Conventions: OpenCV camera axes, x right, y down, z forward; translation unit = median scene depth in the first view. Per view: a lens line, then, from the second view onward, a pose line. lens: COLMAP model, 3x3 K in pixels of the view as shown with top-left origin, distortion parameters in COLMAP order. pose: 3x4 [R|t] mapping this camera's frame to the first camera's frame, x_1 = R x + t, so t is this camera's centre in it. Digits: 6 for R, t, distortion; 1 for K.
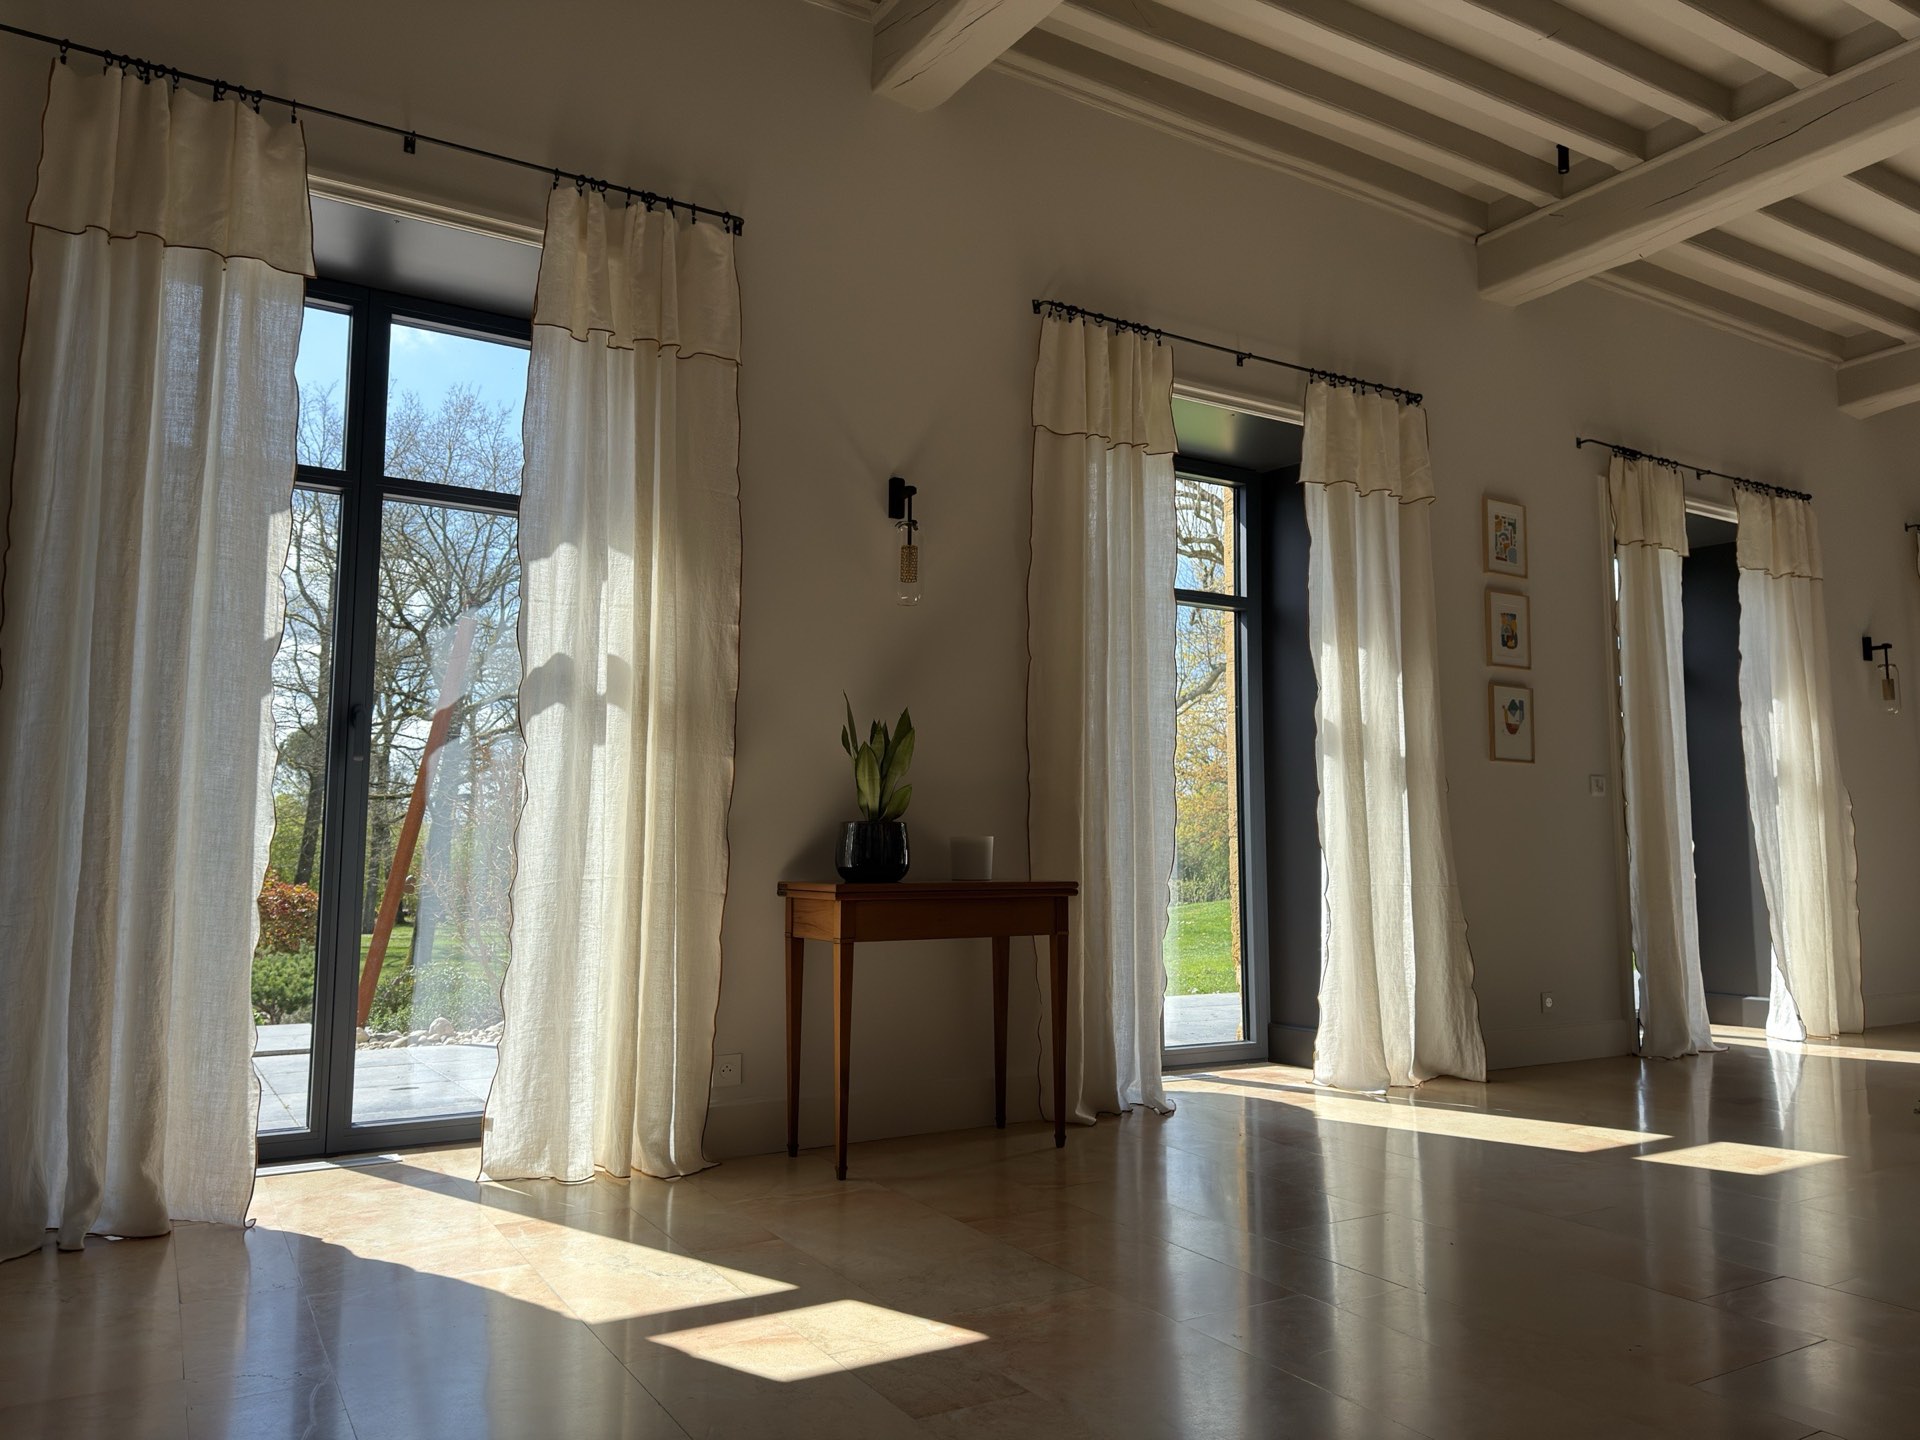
lens RADIAL K [[1323.0, 0, 960.0], [0, 1323.0, 720.0], [0, 0, 1]] dist [0.081996, -0.112002]
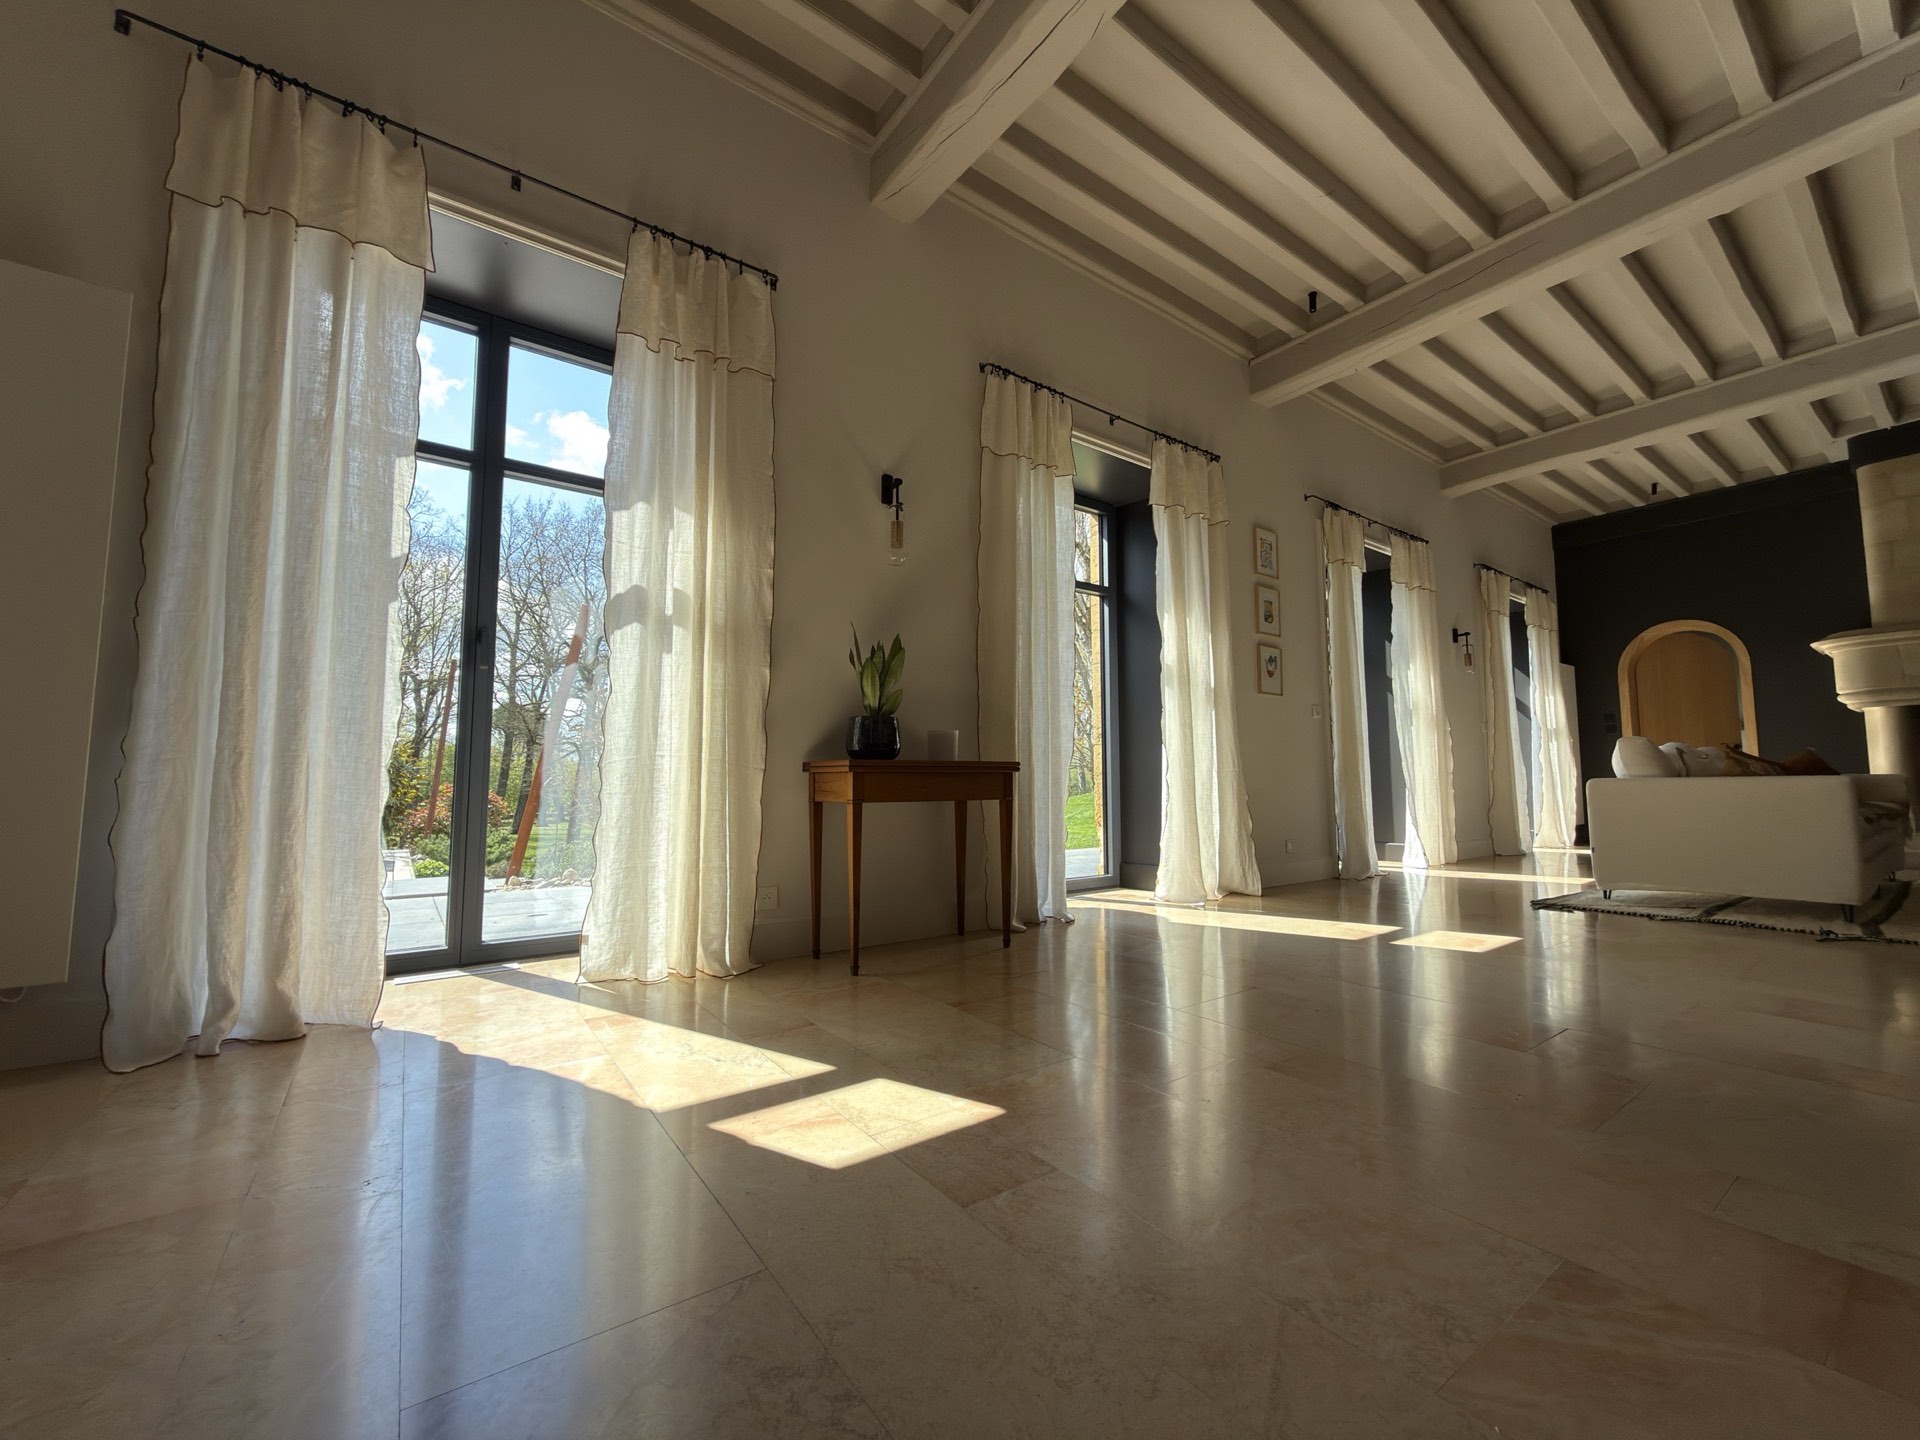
lens RADIAL K [[758.0, 0, 960.0], [0, 758.0, 720.0], [0, 0, 1]] dist [-0.004202, -0.000669]
pose [[0.995968, 0.001004, 0.089701, -0.048631], [-0.003120, 0.999720, 0.023458, 0.062976], [-0.089652, -0.023644, 0.995692, 0.218097]]
